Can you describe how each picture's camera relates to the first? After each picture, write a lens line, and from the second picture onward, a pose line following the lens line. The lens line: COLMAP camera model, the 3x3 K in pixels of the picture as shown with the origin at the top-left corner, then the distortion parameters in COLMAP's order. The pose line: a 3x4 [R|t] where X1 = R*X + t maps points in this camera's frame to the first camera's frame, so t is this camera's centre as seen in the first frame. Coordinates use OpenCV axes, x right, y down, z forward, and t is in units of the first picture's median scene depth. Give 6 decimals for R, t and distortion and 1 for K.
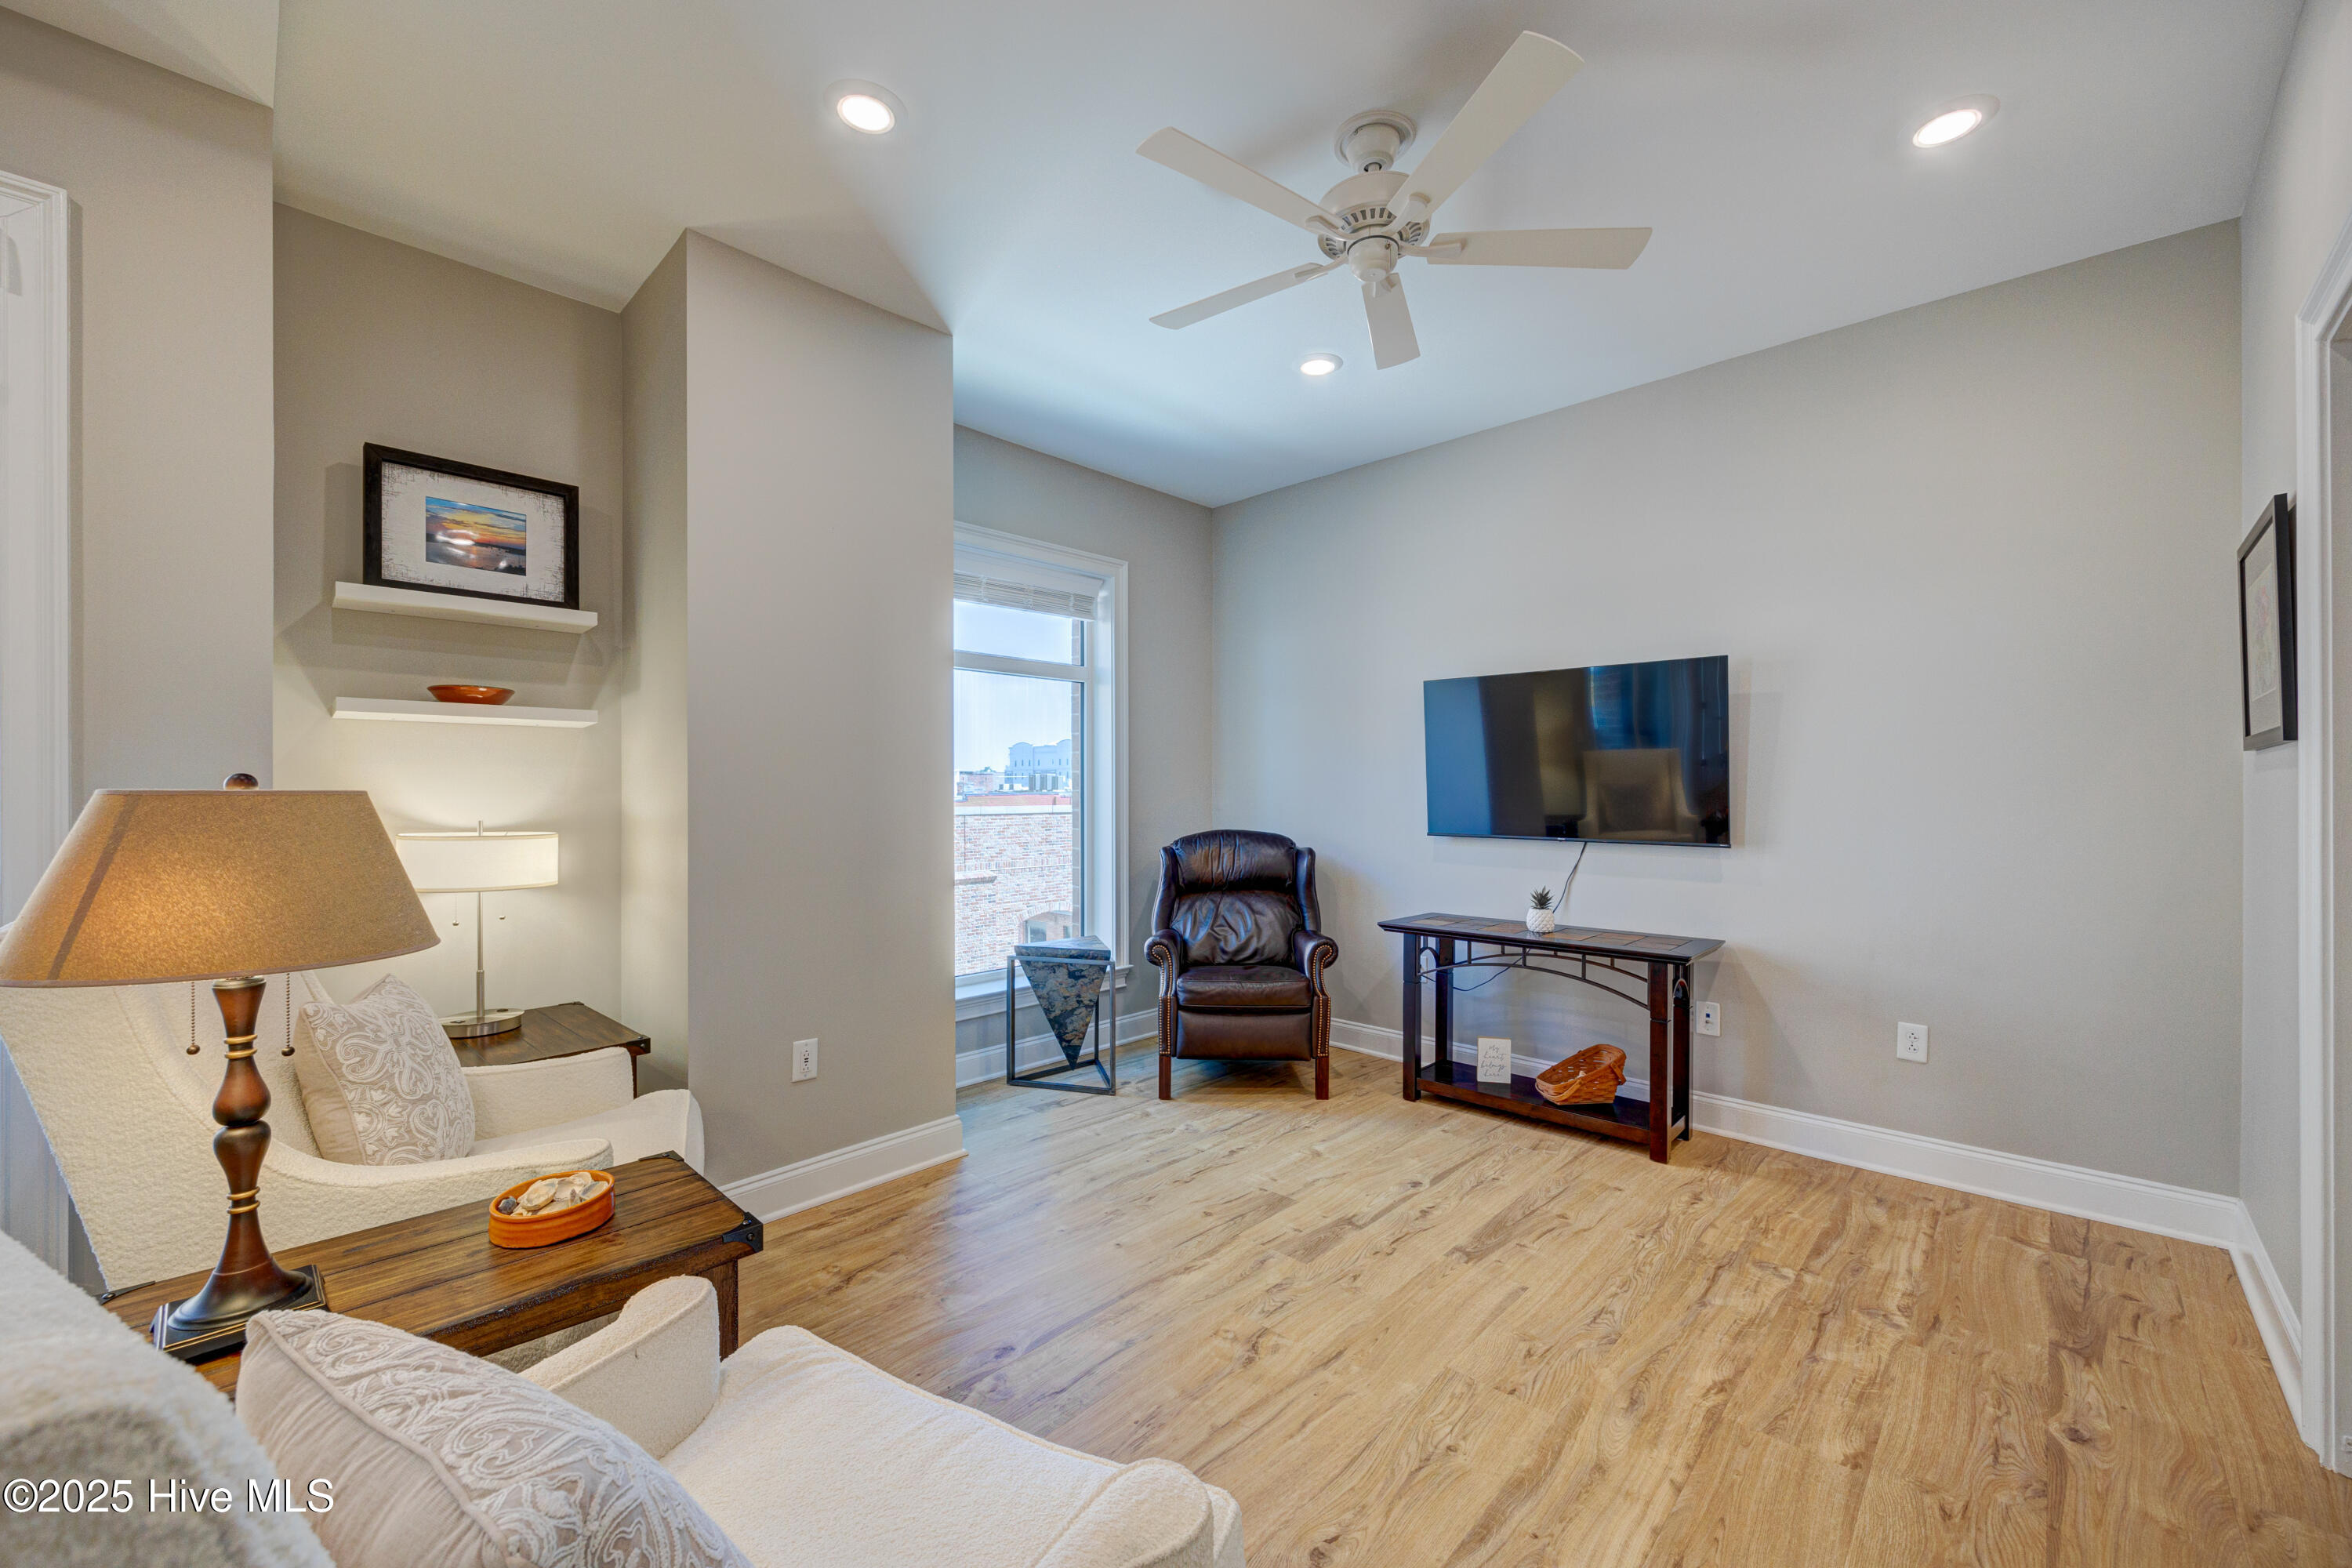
lens RADIAL K [[929.0, 0, 1180.6], [0, 929.0, 795.5], [0, 0, 1]] dist [-0.001330, -0.000115]
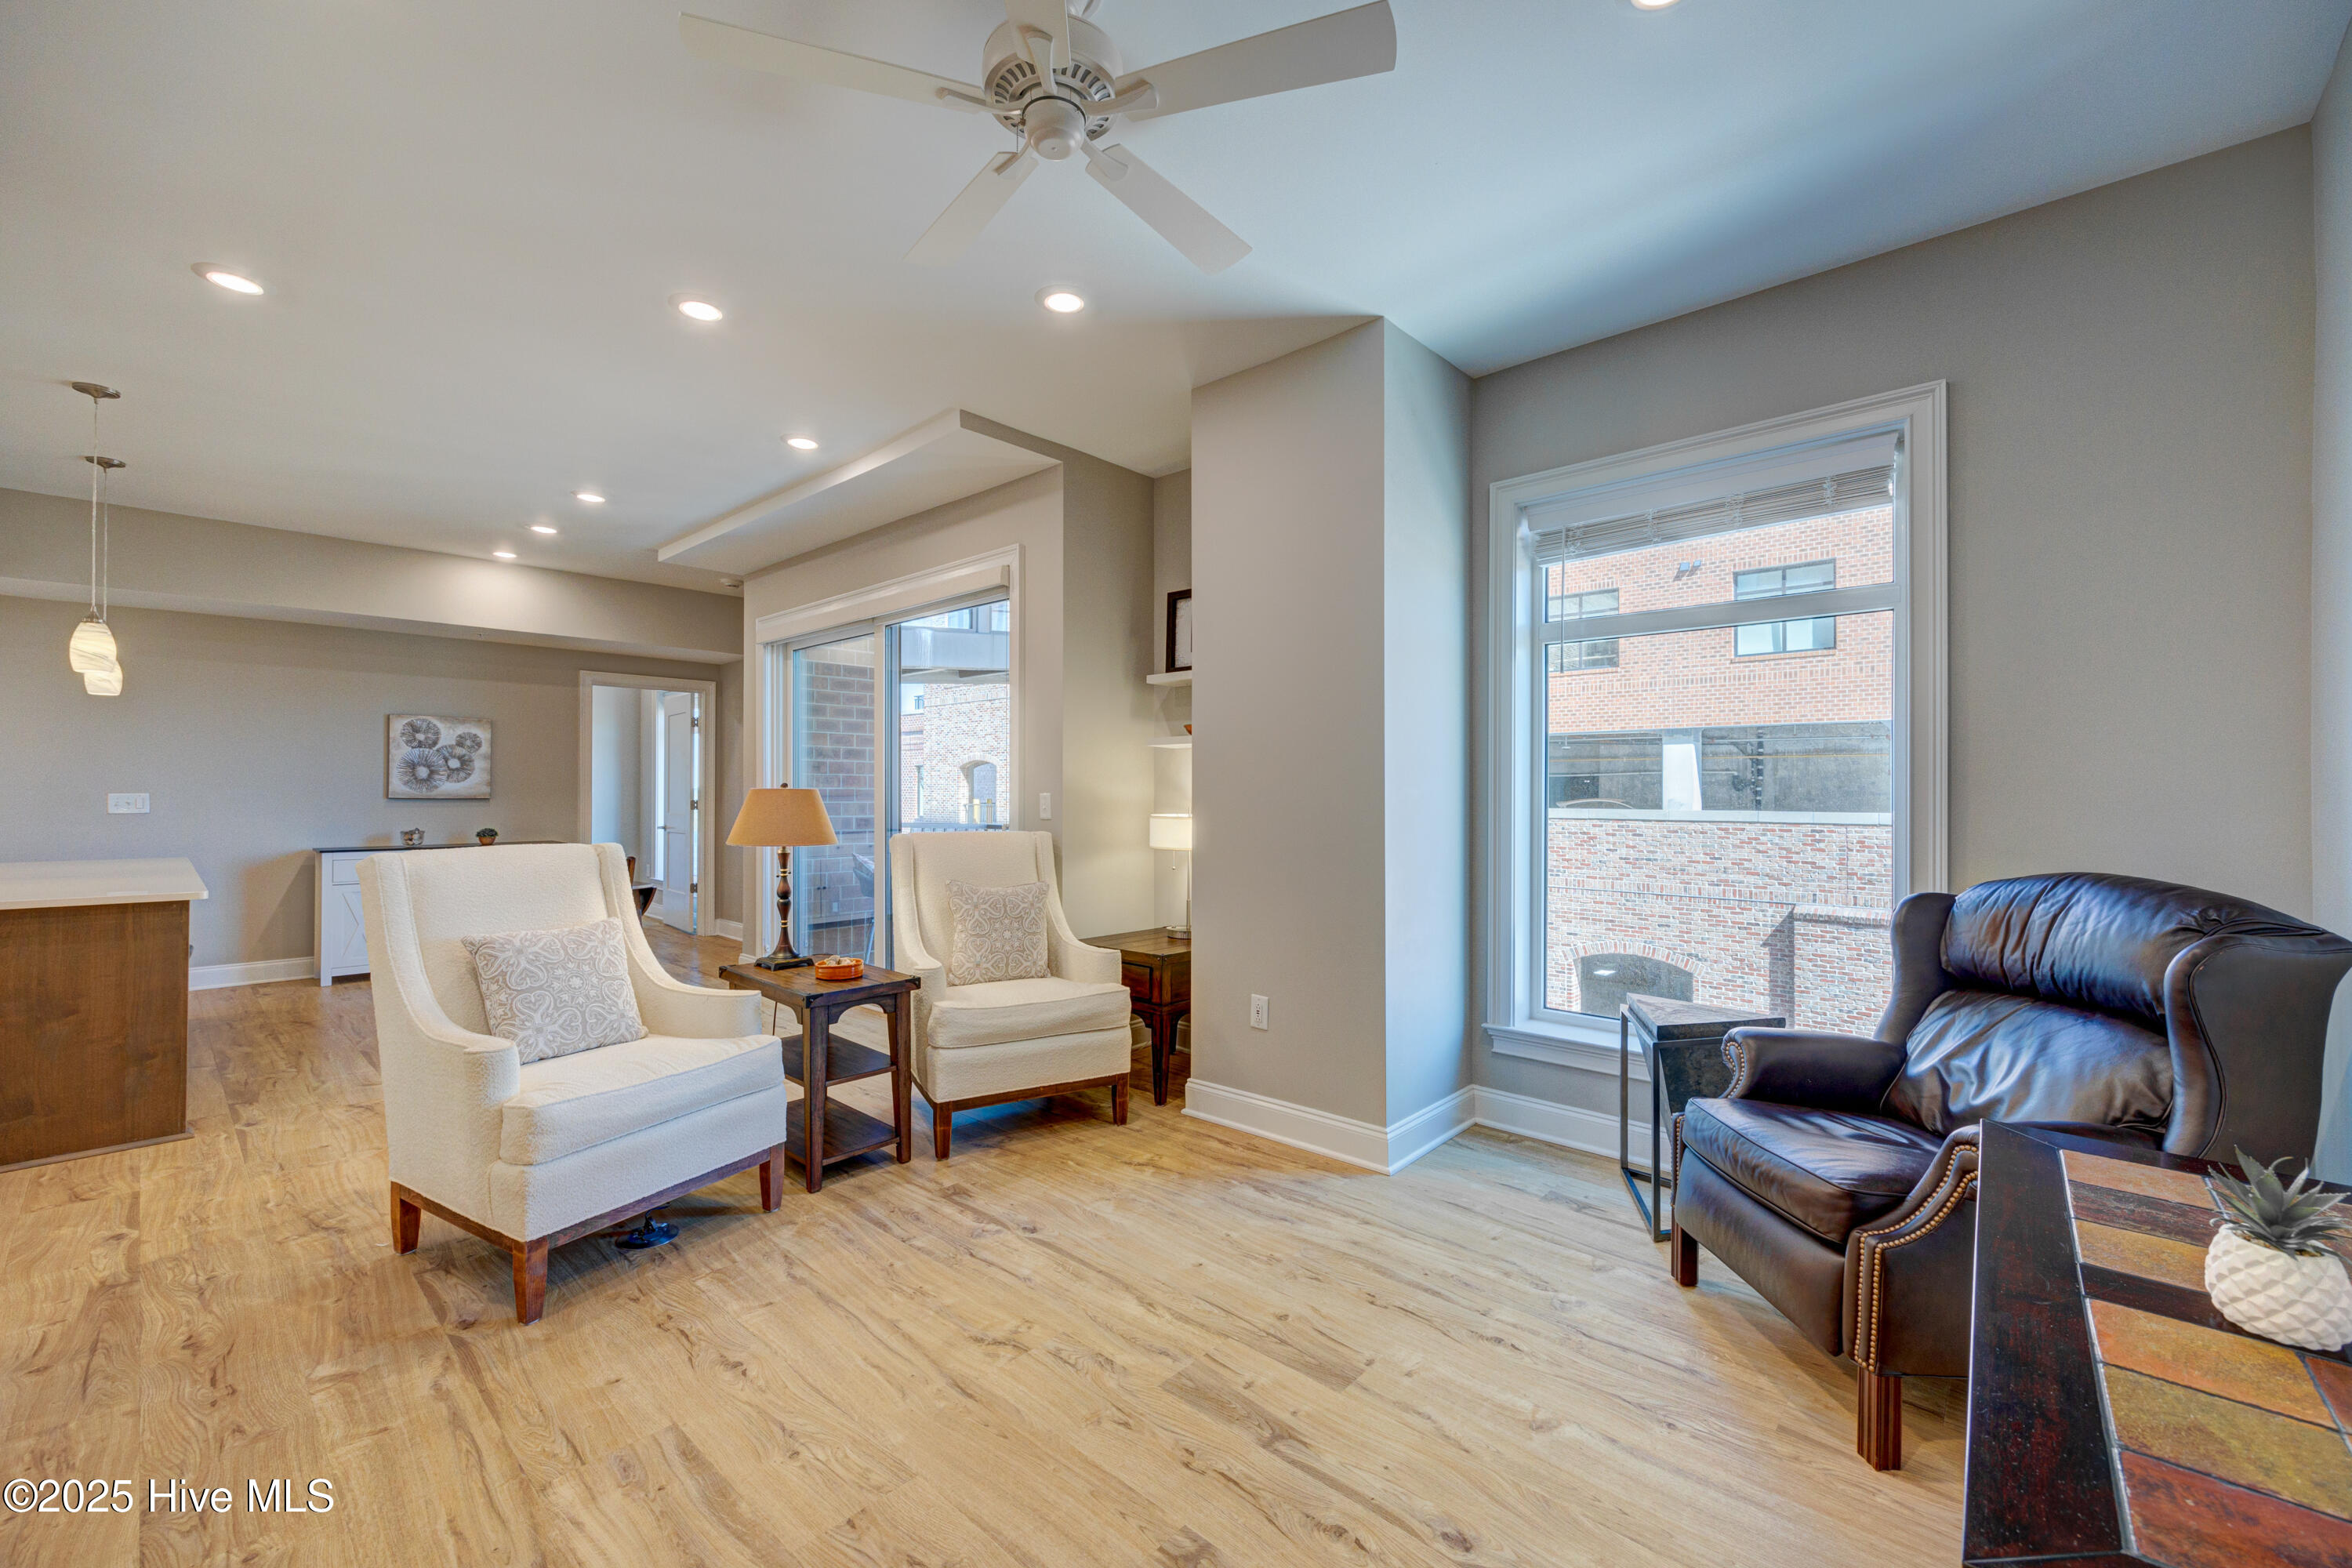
lens RADIAL K [[940.3, 0, 1174.4], [0, 940.3, 777.7], [0, 0, 1]] dist [-0.000103, -0.000185]
pose [[0.019103, -0.012871, -0.999735, 0.745251], [-0.005023, 0.999903, -0.012969, -0.002040], [0.999805, 0.005269, 0.019036, 0.787649]]
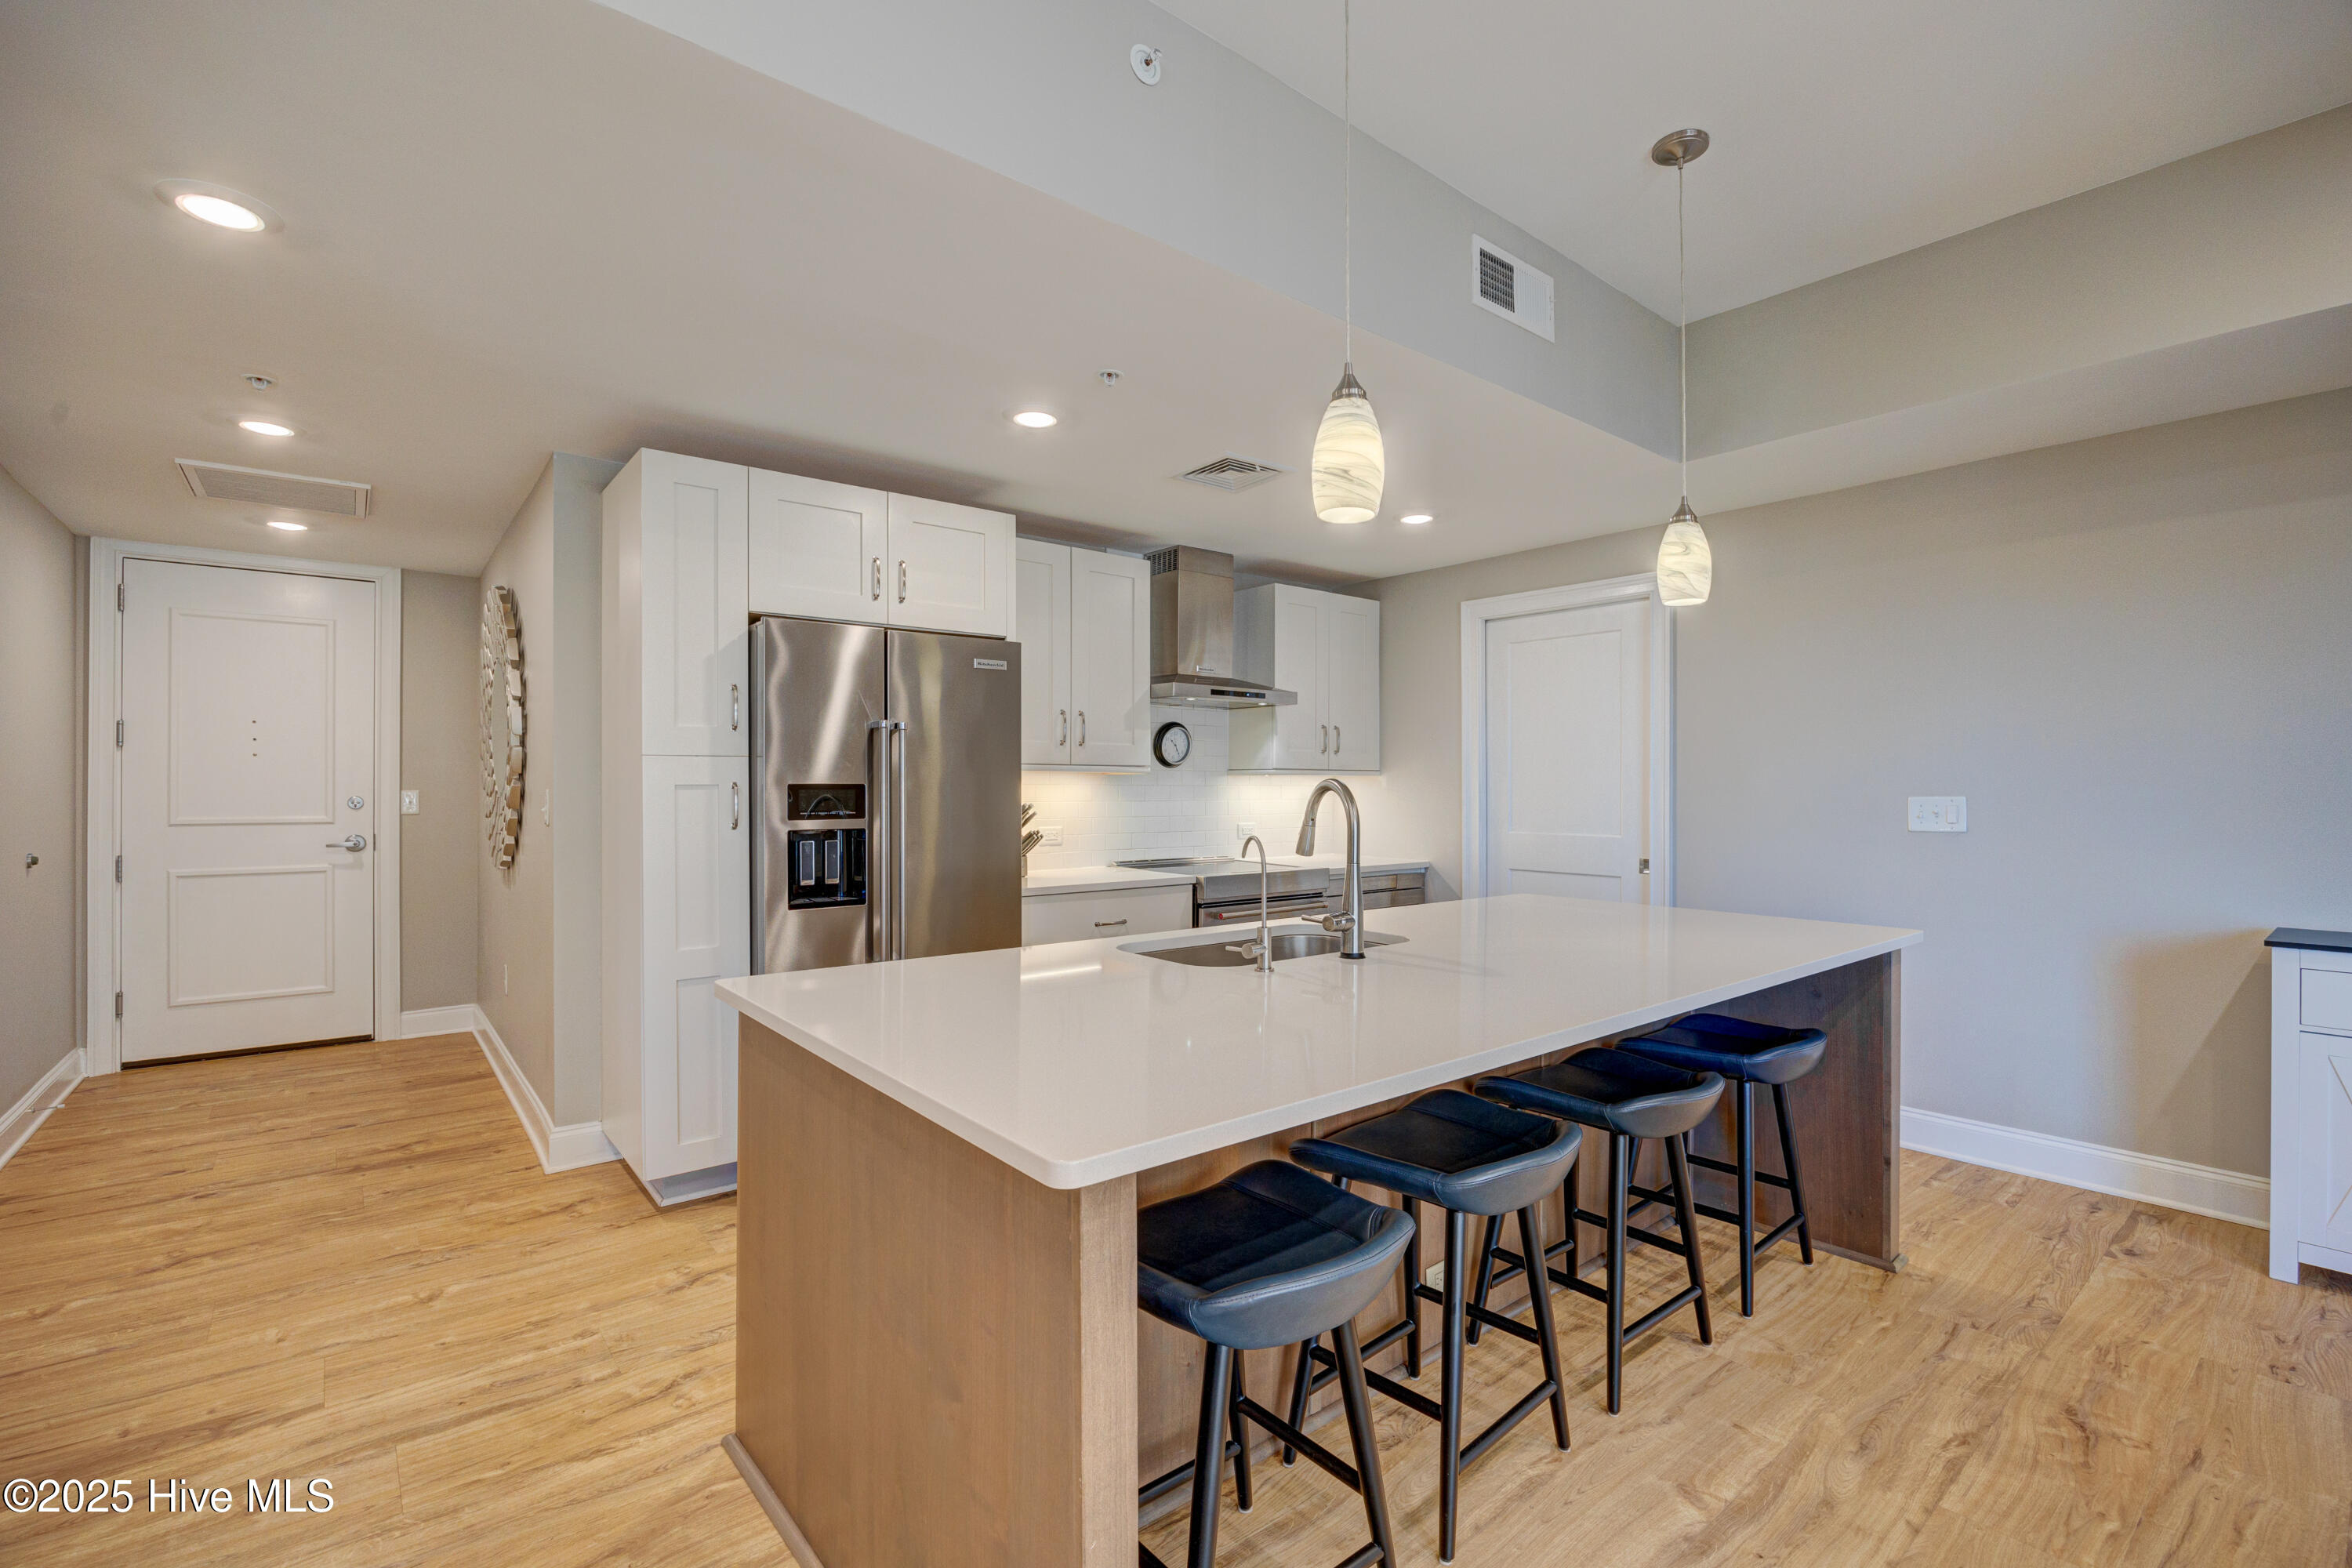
lens RADIAL K [[1081.4, 0, 1176.0], [0, 1081.4, 784.0], [0, 0, 1]] dist [-0.002483, -0.000594]
pose [[-0.995372, 0.005434, 0.095947, -0.435264], [0.005049, 0.999978, -0.004256, 0.003806], [-0.095968, -0.003752, -0.995377, 0.032109]]
